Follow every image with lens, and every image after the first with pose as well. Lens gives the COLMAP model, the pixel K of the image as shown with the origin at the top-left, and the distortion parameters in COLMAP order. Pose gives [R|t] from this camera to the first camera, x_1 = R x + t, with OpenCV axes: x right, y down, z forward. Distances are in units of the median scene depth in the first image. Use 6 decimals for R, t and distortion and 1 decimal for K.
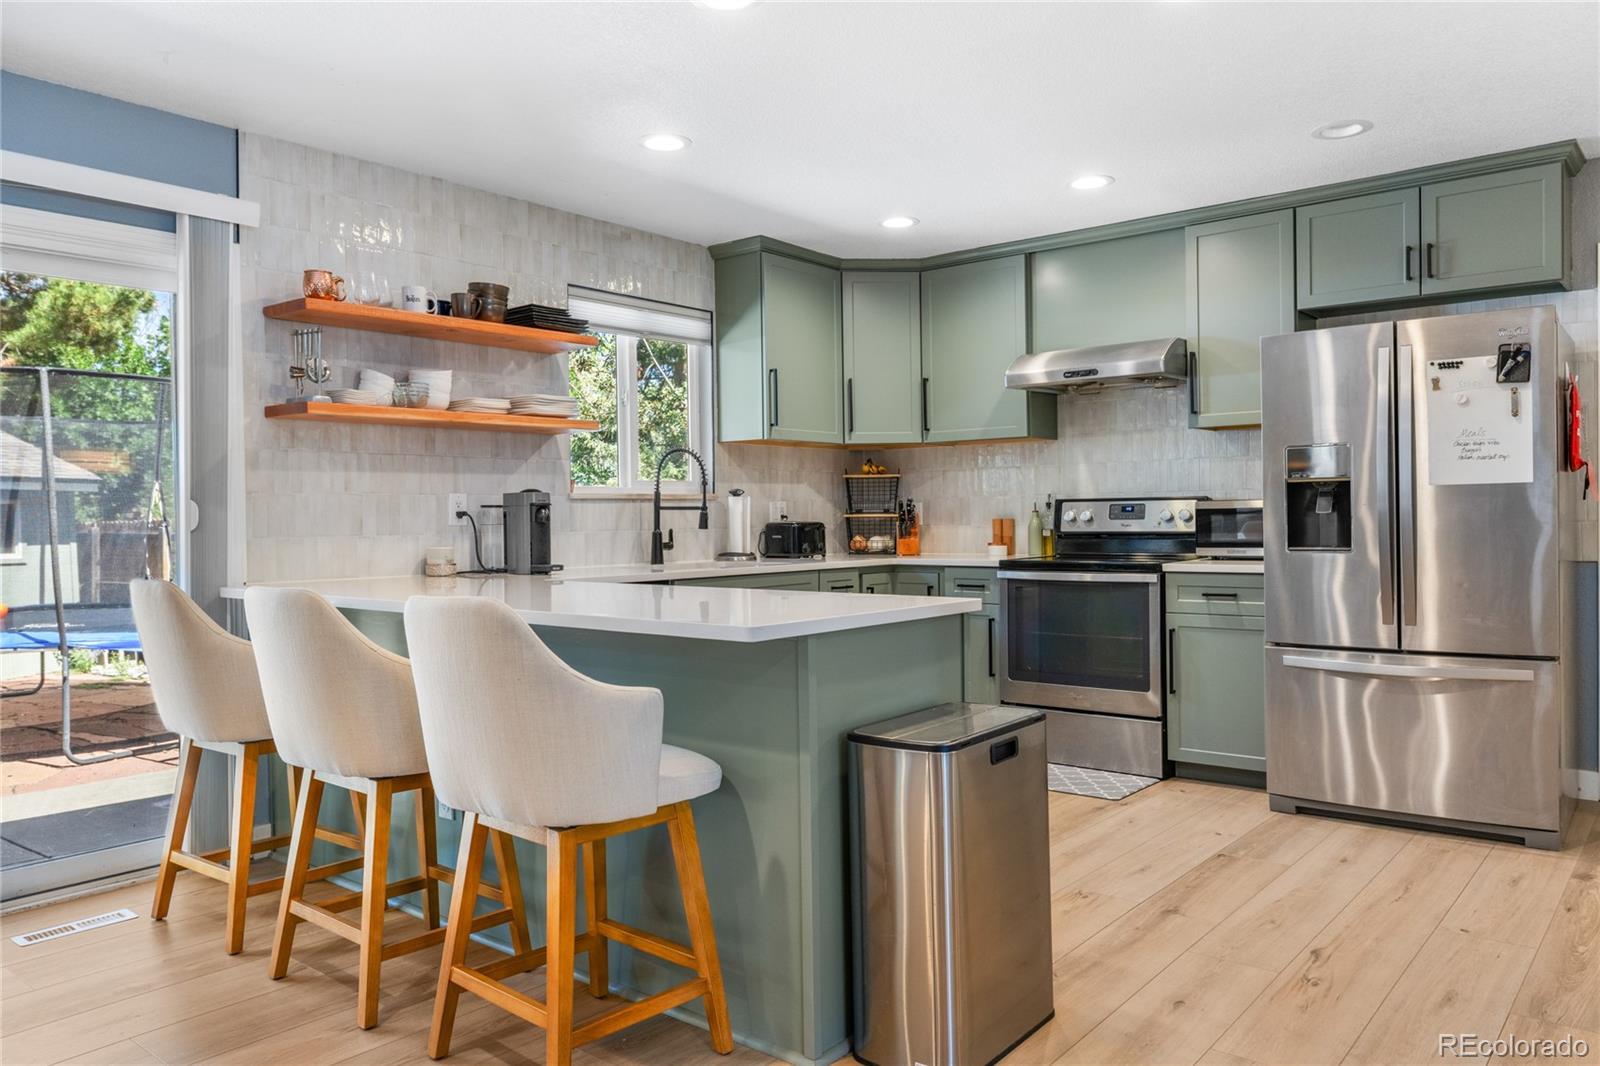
lens RADIAL K [[1136.2, 0, 797.4], [0, 1136.2, 527.8], [0, 0, 1]] dist [0.000817, 0.000617]
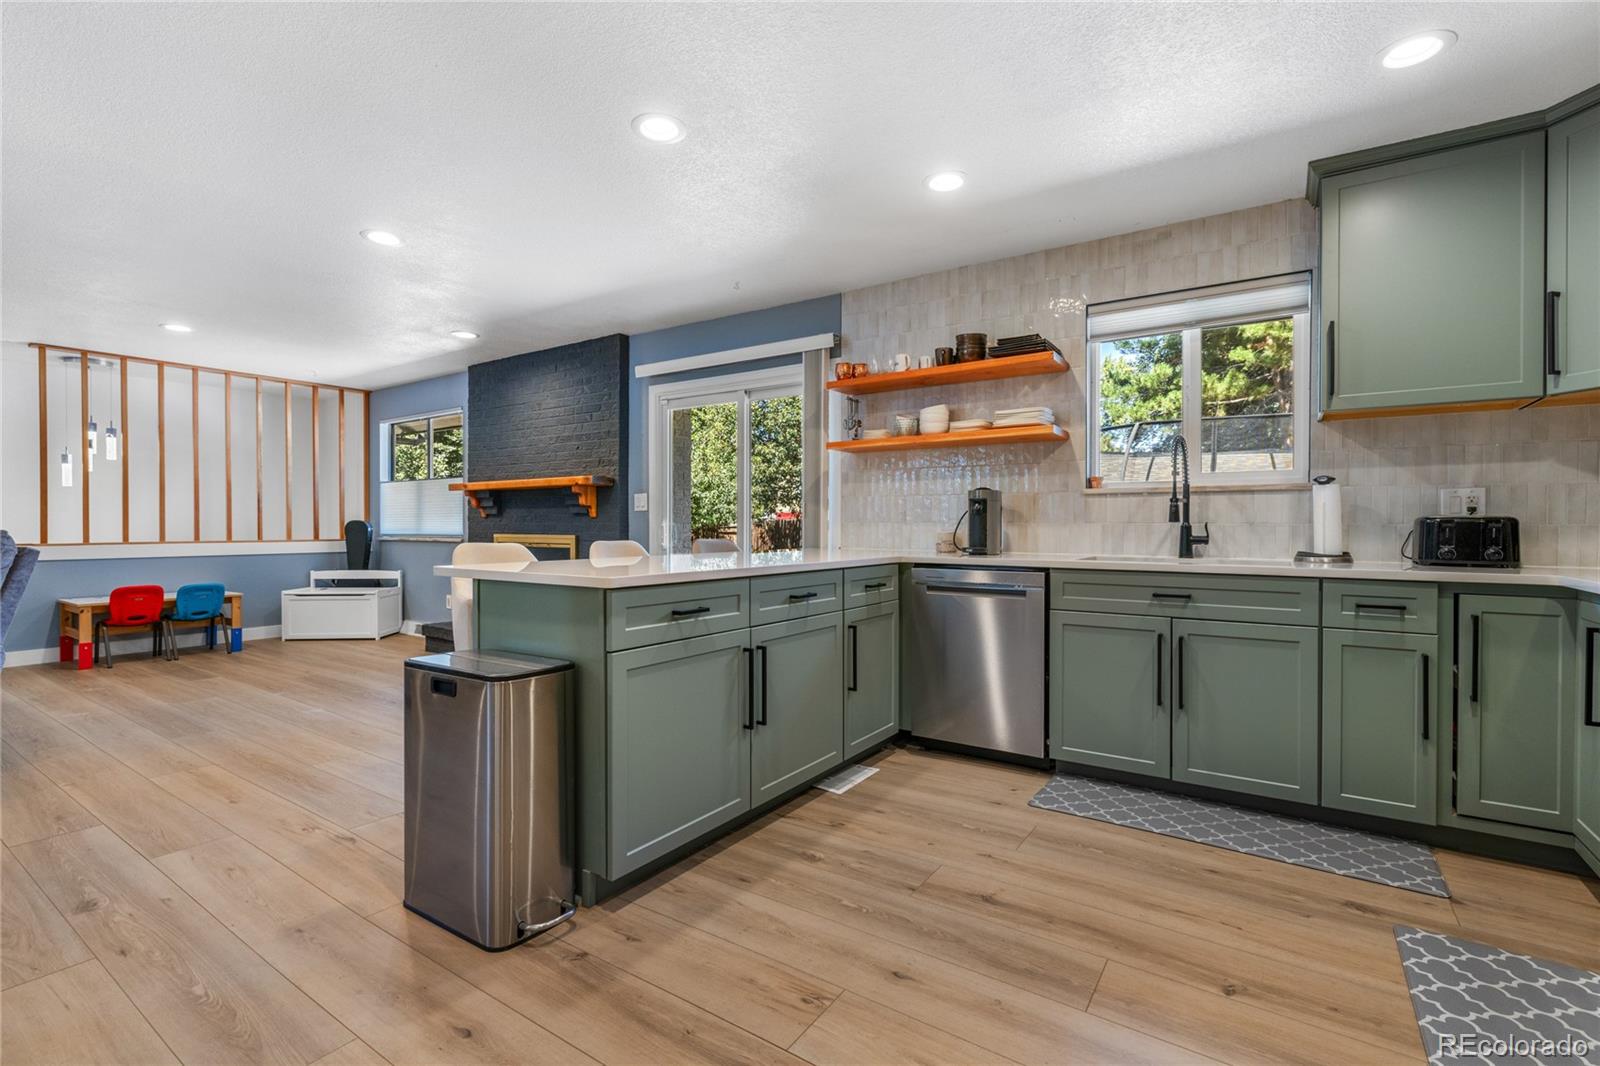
lens RADIAL K [[725.3, 0, 795.4], [0, 725.3, 529.8], [0, 0, 1]] dist [-0.006483, 0.001812]
pose [[0.090183, 0.018213, -0.995759, 0.551206], [-0.013996, 0.999757, 0.017019, 0.002021], [0.995827, 0.012402, 0.090416, 0.716935]]
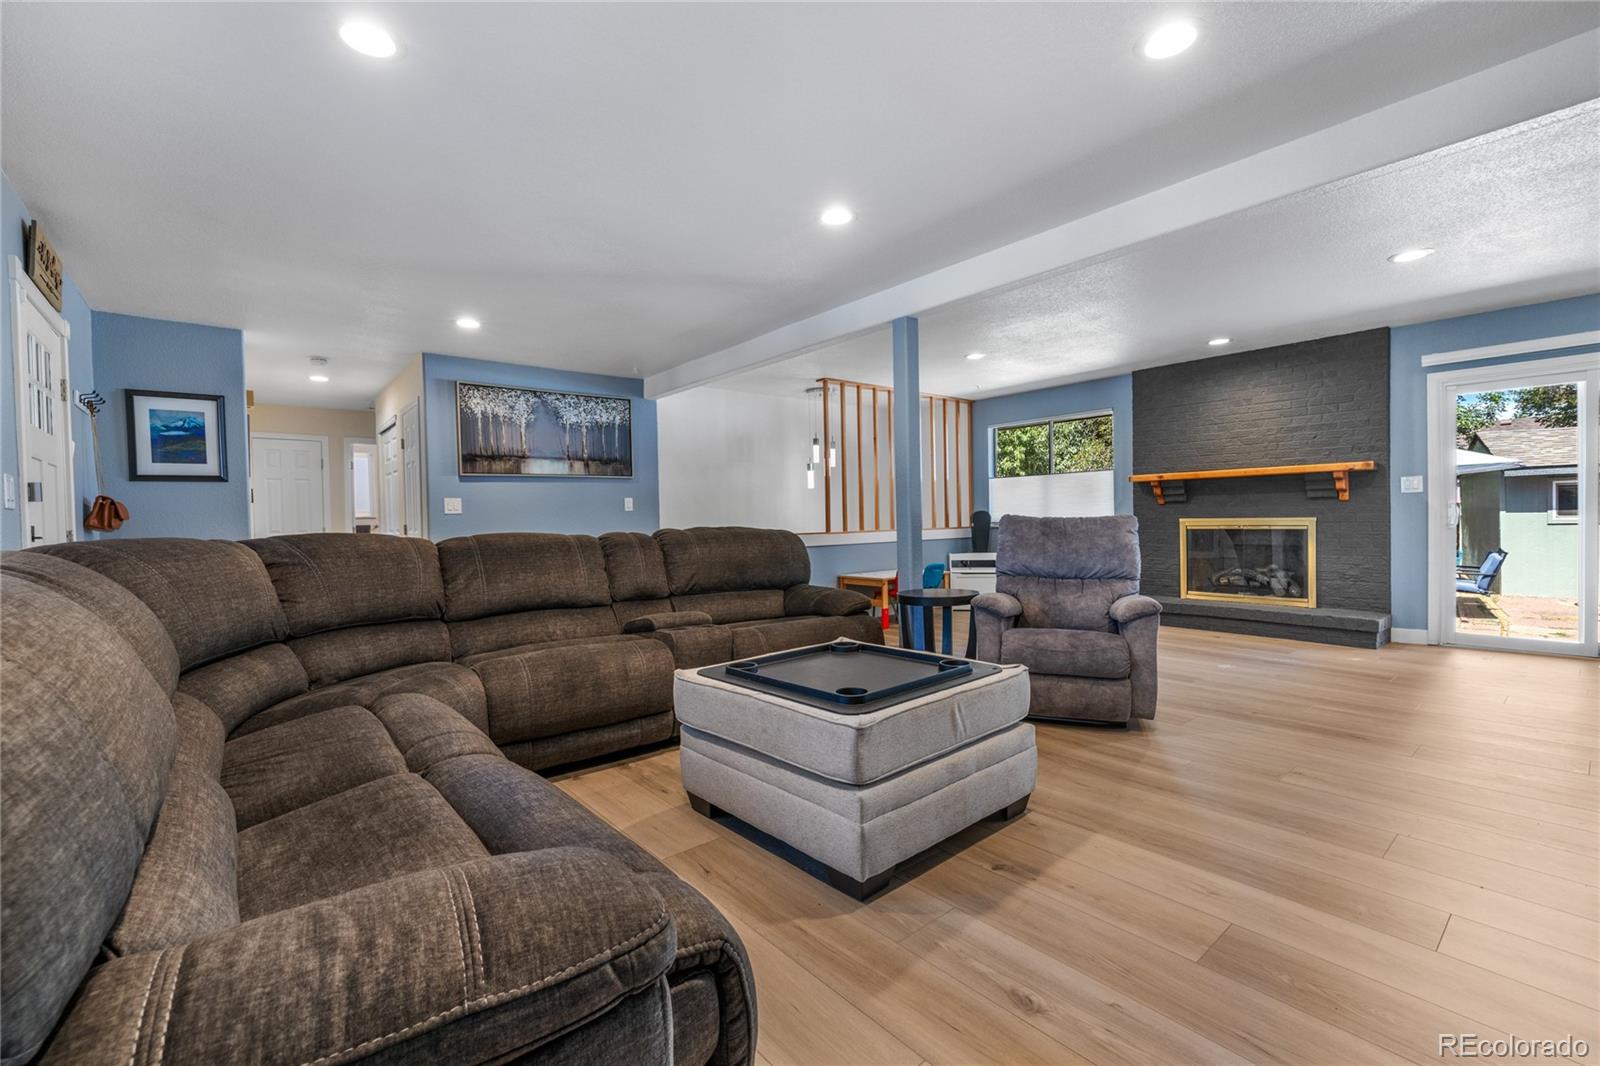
lens RADIAL K [[666.1, 0, 799.6], [0, 666.1, 531.7], [0, 0, 1]] dist [0.000449, -0.000311]
pose [[-0.192853, 0.037534, -0.980509, 0.686640], [0.011462, 0.999286, 0.035999, 0.008561], [0.981161, -0.004296, -0.193146, -0.255723]]
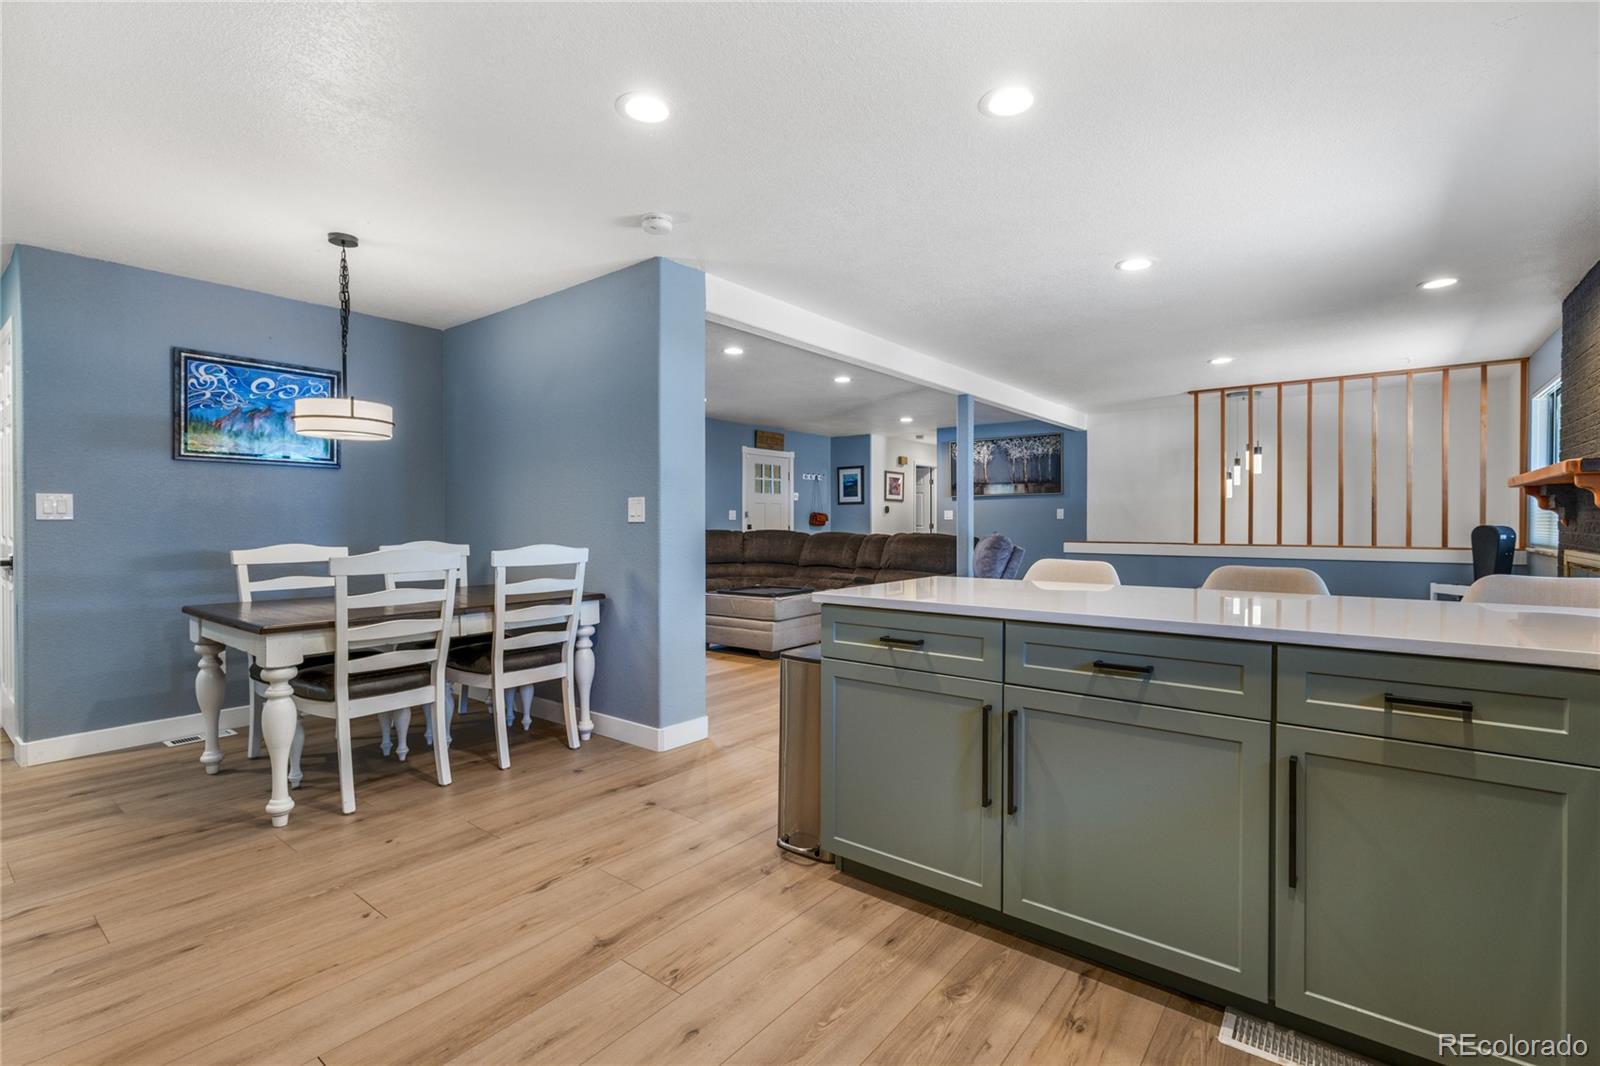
lens RADIAL K [[725.3, 0, 790.0], [0, 725.3, 527.2], [0, 0, 1]] dist [-0.006483, 0.001812]
pose [[-0.999758, 0.014304, -0.016742, 0.128266], [0.013956, 0.999688, 0.020706, -0.019440], [0.017033, 0.020468, -0.999645, 1.173950]]
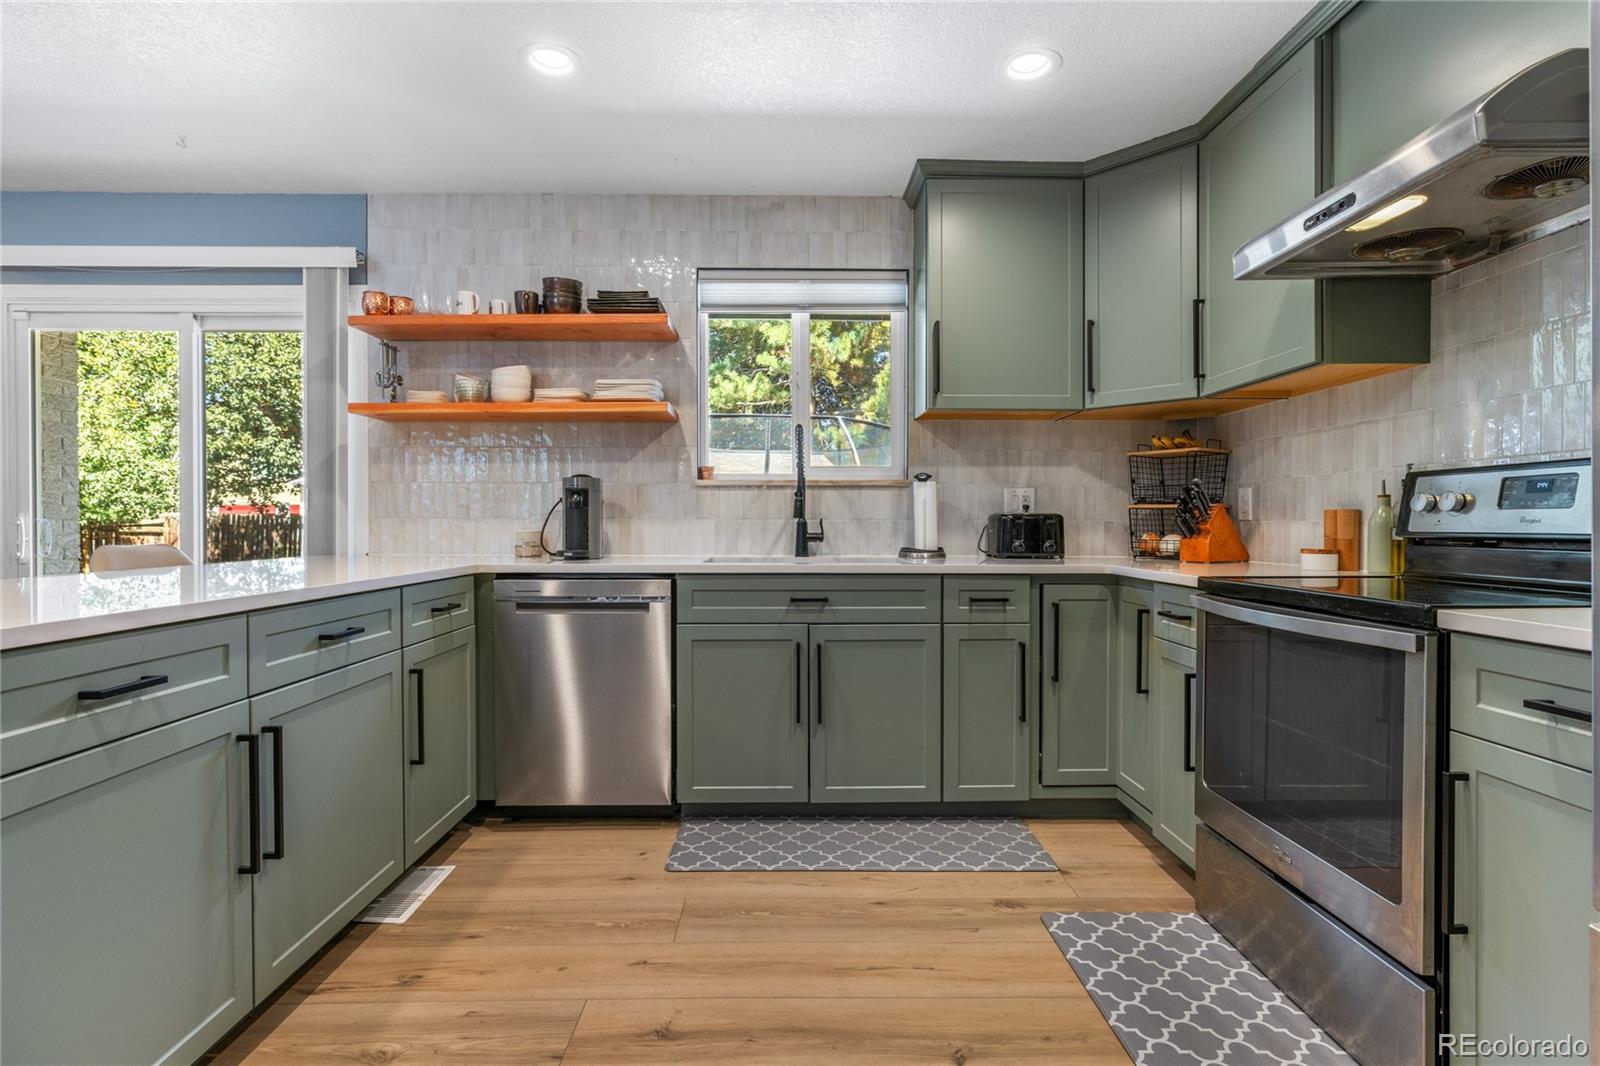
lens RADIAL K [[785.1, 0, 797.2], [0, 785.1, 530.2], [0, 0, 1]] dist [-0.009204, 0.003360]
pose [[0.647325, 0.020130, -0.761948, 0.418916], [-0.016275, 0.999788, 0.012586, 0.003314], [0.762040, 0.004254, 0.647516, 0.693537]]
